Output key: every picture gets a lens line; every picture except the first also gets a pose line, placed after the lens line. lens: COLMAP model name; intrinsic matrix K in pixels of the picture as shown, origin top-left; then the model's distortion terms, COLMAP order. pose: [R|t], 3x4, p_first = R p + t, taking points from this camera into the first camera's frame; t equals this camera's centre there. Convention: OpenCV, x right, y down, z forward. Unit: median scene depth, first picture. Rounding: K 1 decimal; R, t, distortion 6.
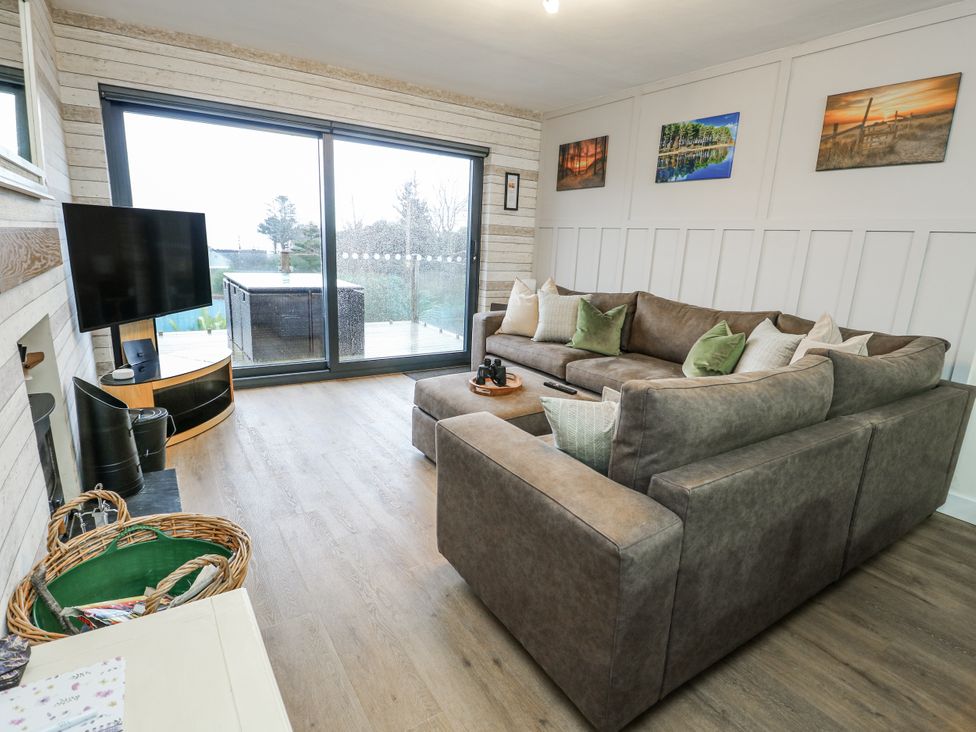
lens RADIAL K [[508.2, 0, 478.3], [0, 508.2, 364.7], [0, 0, 1]] dist [-0.008742, -0.008978]
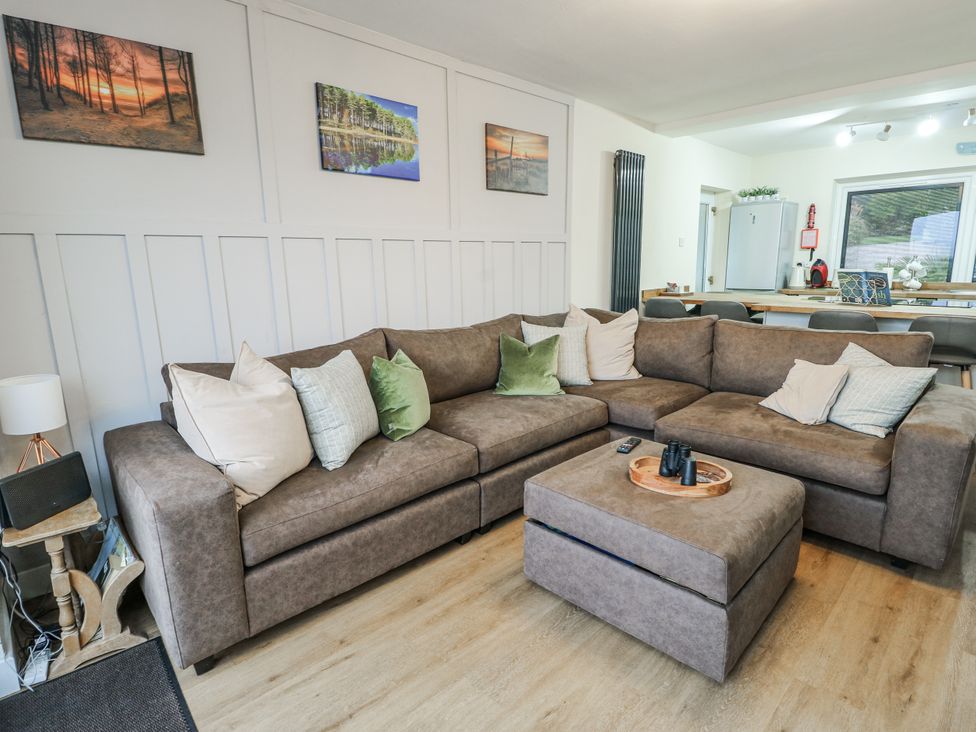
lens RADIAL K [[508.2, 0, 482.5], [0, 508.2, 363.1], [0, 0, 1]] dist [-0.008742, -0.008978]
pose [[-0.184136, -0.231368, 0.955282, -0.343911], [0.241843, 0.931356, 0.272190, -0.230961], [-0.952683, 0.281148, -0.115542, 0.865180]]
